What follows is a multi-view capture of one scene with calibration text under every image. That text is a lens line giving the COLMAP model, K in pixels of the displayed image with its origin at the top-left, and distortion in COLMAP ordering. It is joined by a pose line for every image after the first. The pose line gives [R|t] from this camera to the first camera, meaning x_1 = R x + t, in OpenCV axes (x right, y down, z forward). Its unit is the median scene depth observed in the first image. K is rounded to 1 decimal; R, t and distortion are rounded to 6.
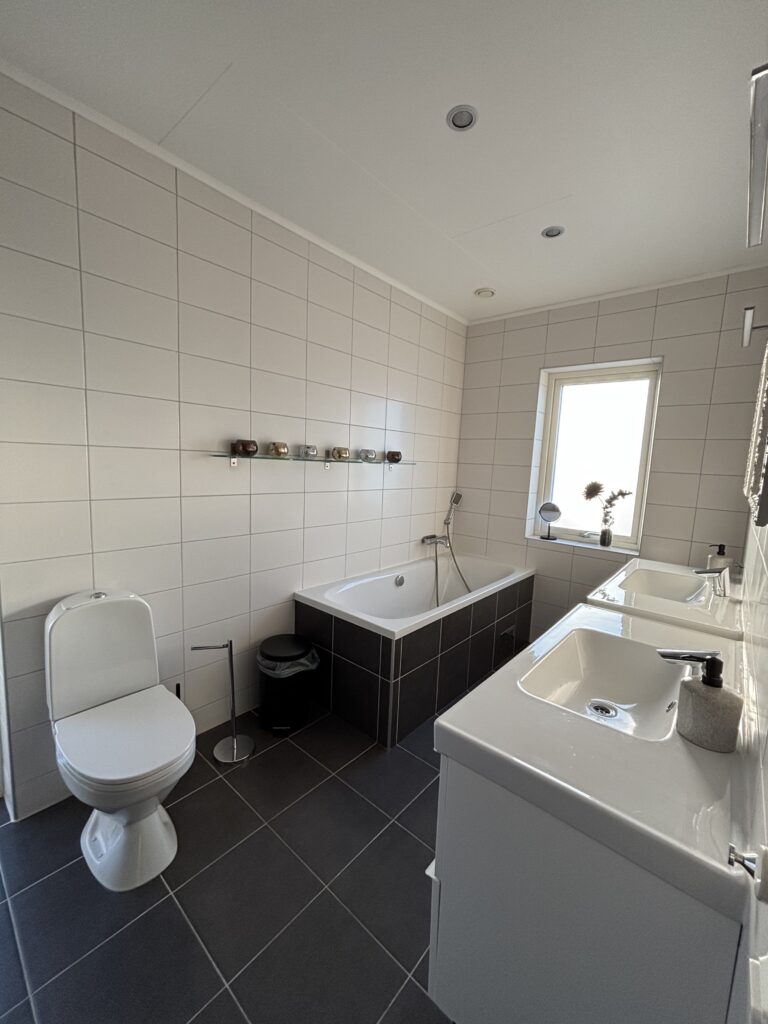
lens RADIAL K [[416.2, 0, 390.6], [0, 416.2, 512.7], [0, 0, 1]] dist [0.000973, 0.000481]
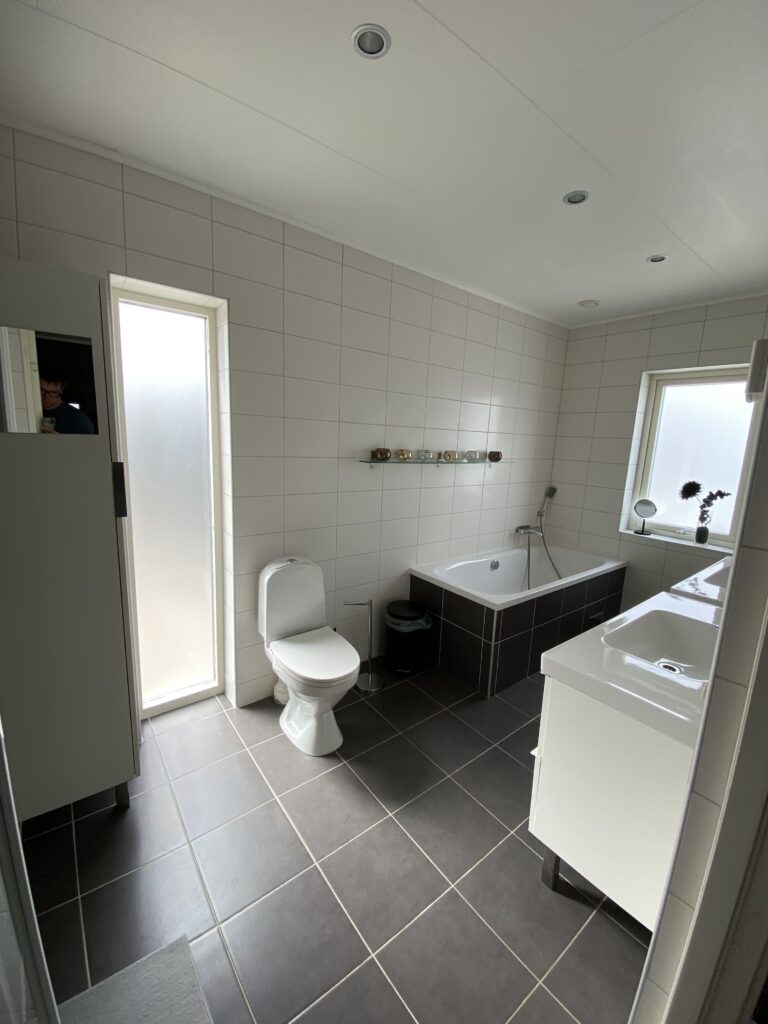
lens RADIAL K [[419.0, 0, 379.2], [0, 419.0, 510.8], [0, 0, 1]] dist [0.028200, -0.027740]
pose [[0.977187, 0.031376, -0.210052, -0.059693], [-0.023568, 0.998939, 0.039574, -0.024884], [0.211070, -0.033721, 0.976889, -0.218054]]
